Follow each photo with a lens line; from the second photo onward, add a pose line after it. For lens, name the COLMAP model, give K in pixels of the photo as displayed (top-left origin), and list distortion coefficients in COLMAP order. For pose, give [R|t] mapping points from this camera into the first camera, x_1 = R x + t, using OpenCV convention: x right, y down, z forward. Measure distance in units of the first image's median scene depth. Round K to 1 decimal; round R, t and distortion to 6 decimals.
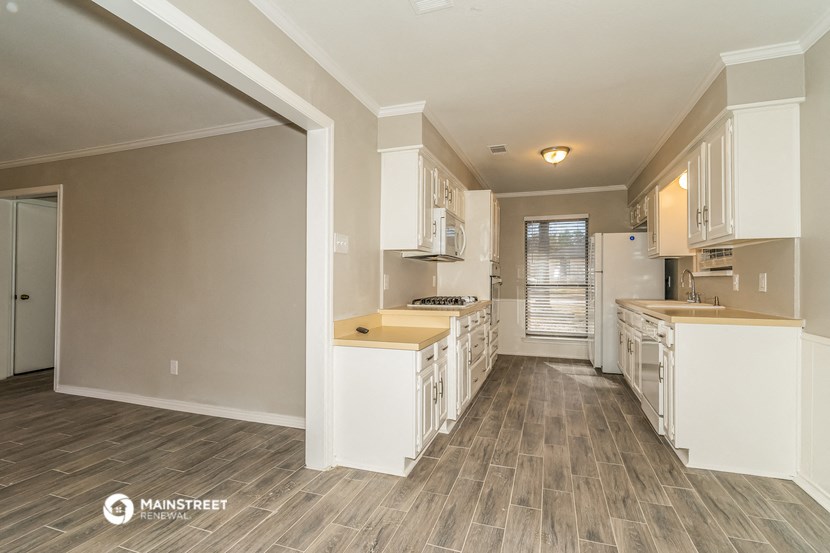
lens RADIAL K [[380.4, 0, 417.3], [0, 380.4, 277.2], [0, 0, 1]] dist [0.001891, 0.000561]
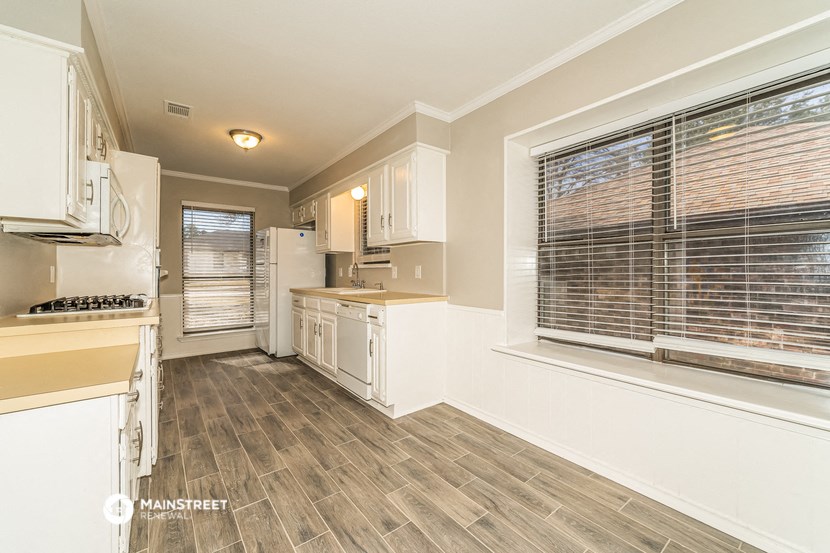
lens RADIAL K [[332.7, 0, 412.8], [0, 332.7, 271.3], [0, 0, 1]] dist [-0.002258, -0.000357]
pose [[0.556165, -0.004861, 0.831058, -0.121215], [0.000387, 0.999984, 0.005589, 0.003119], [-0.831072, -0.002787, 0.556158, 0.244777]]
